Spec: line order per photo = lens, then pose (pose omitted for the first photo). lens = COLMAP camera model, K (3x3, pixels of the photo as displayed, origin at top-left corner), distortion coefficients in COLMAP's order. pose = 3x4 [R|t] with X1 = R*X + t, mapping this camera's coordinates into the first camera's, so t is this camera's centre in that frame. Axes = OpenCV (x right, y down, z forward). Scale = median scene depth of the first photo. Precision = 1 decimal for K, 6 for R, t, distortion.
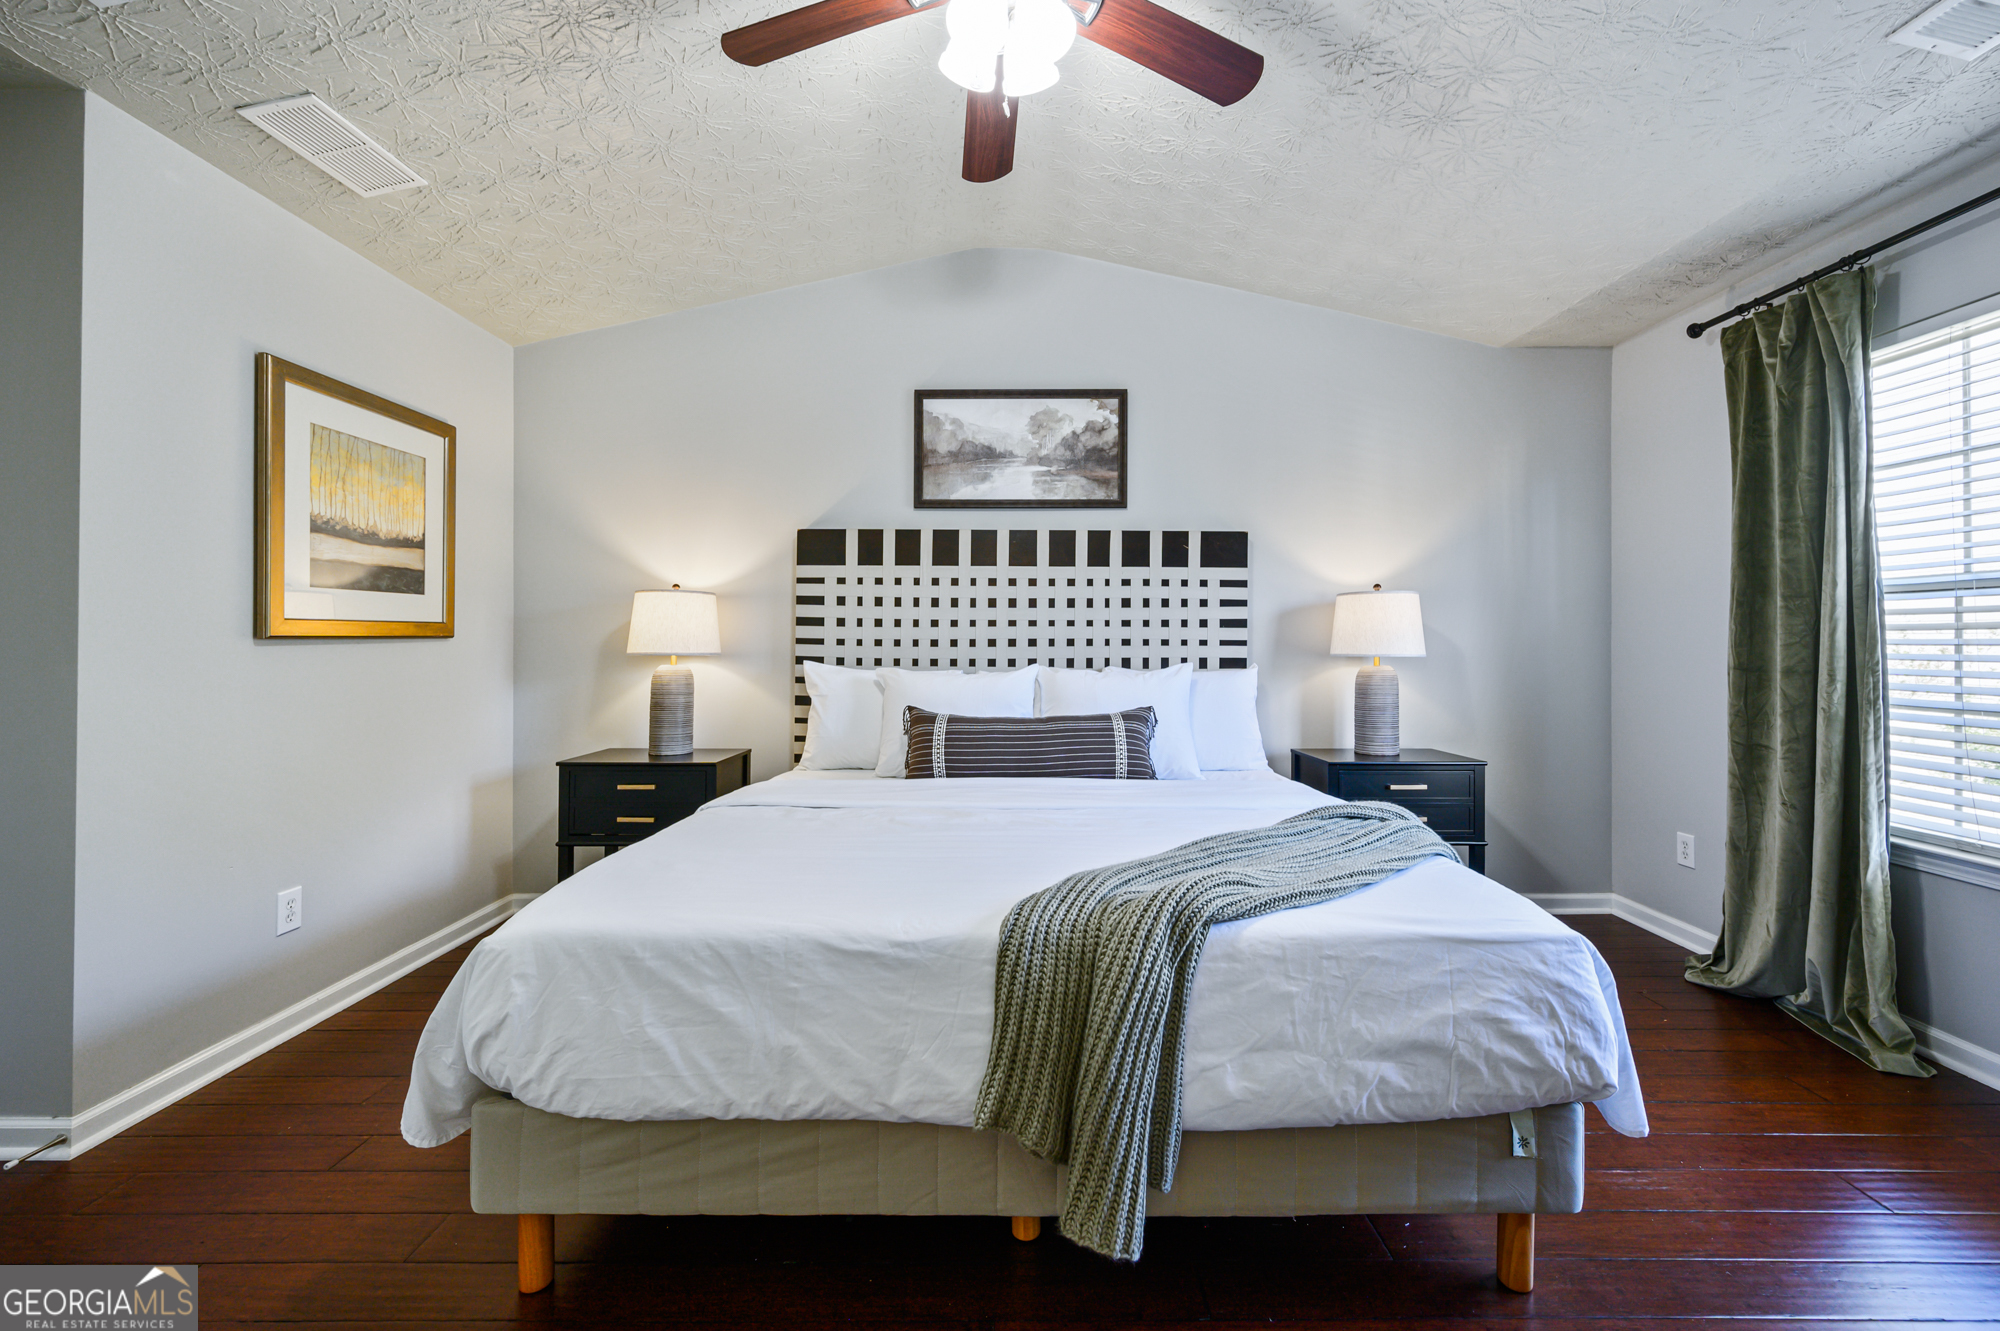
lens RADIAL K [[797.1, 0, 1009.2], [0, 797.1, 632.6], [0, 0, 1]] dist [-0.001159, -0.000006]
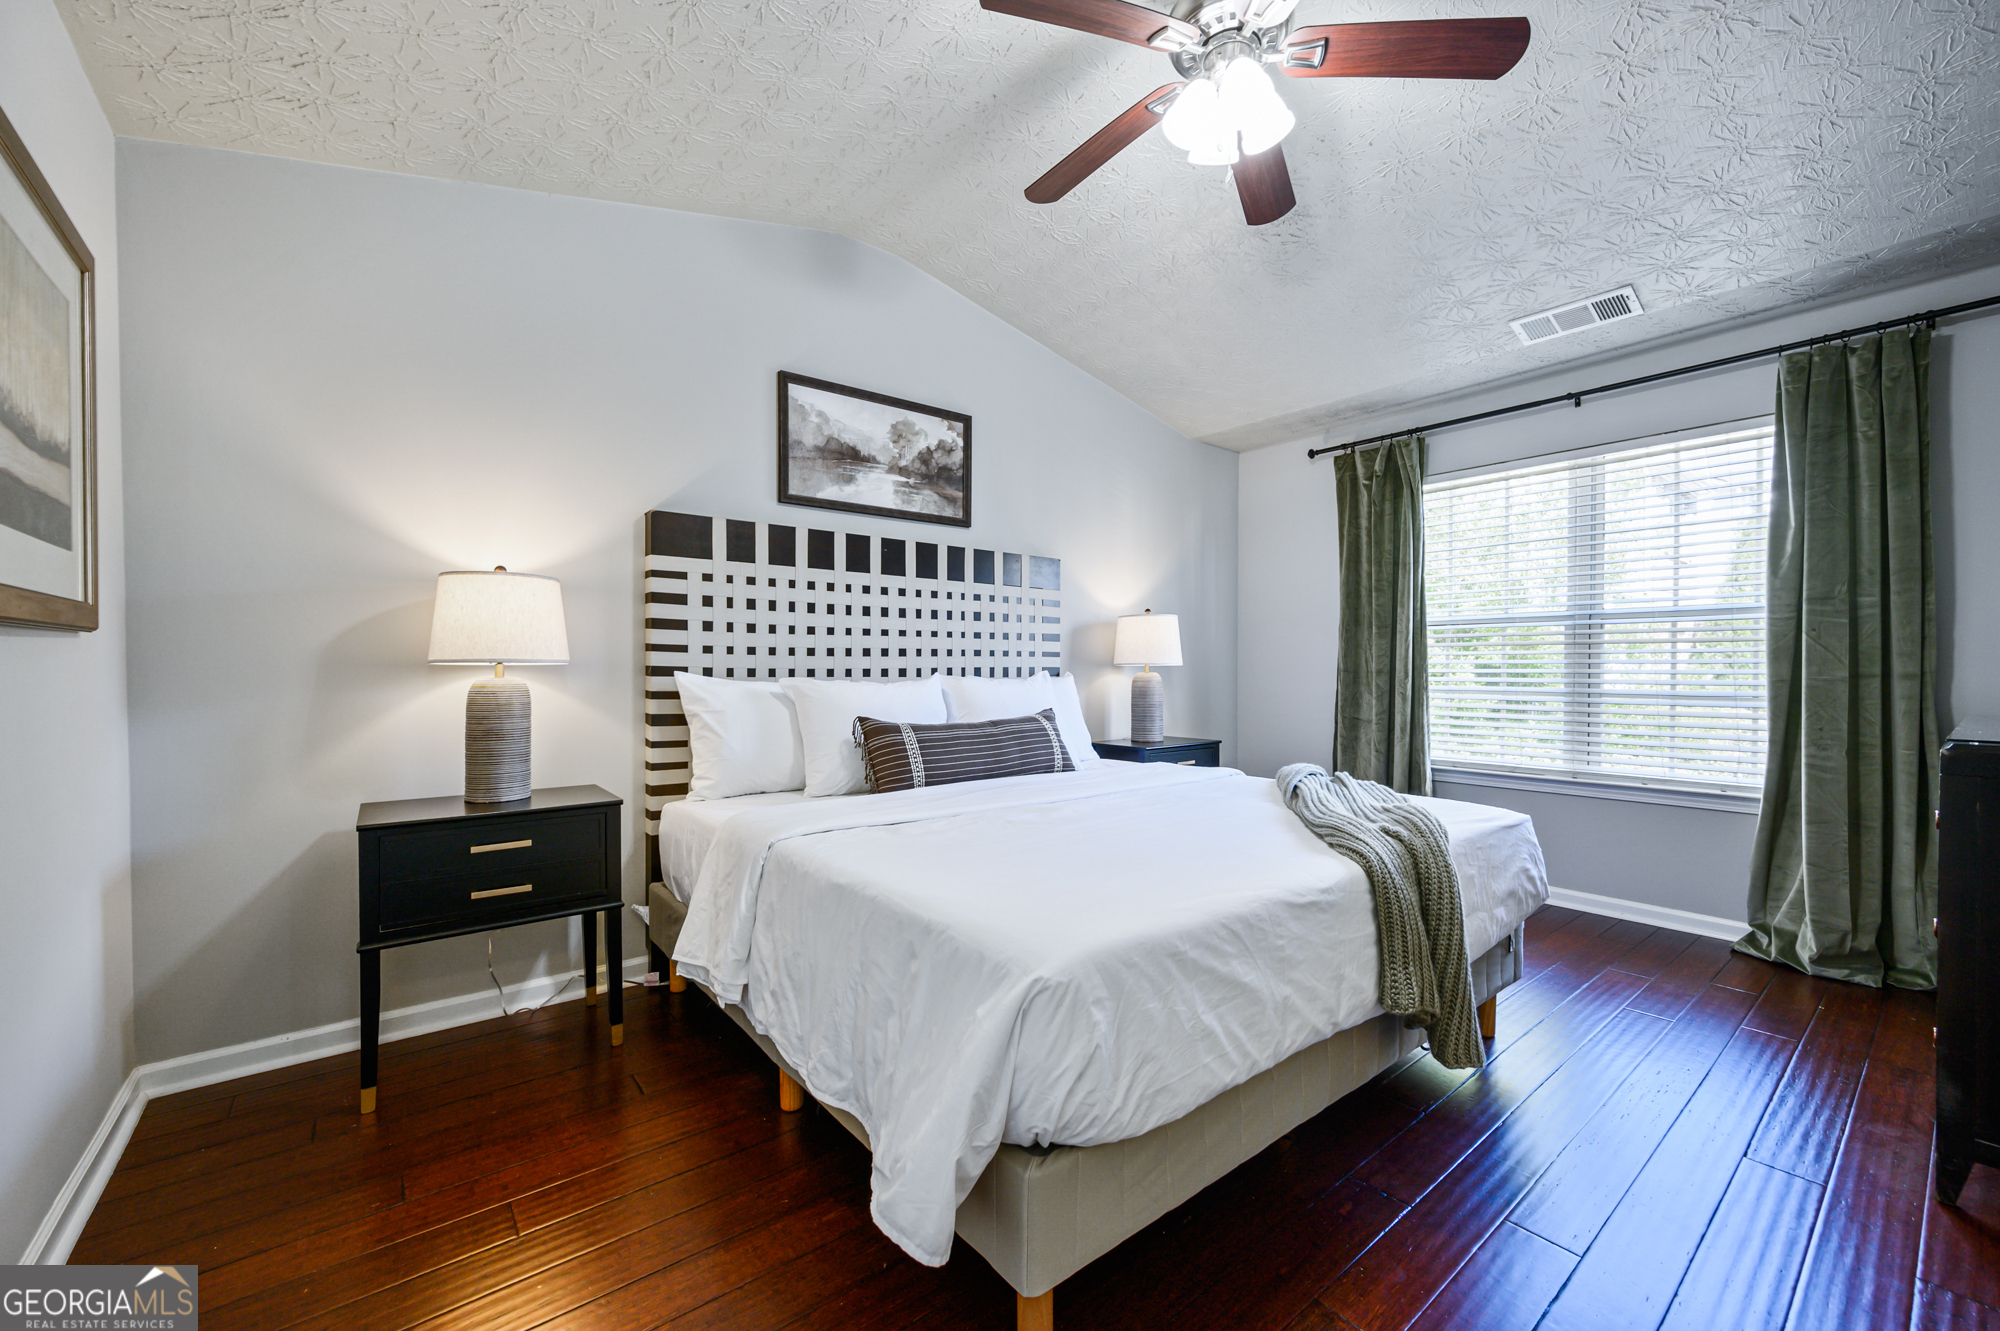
lens RADIAL K [[786.9, 0, 1000.0], [0, 786.9, 665.5], [0, 0, 1]] dist [0.000310, 0.000089]
pose [[0.785023, -0.000360, 0.619467, -0.486439], [-0.007633, 0.999918, 0.010254, 0.017845], [-0.619420, -0.012778, 0.784956, 0.148155]]
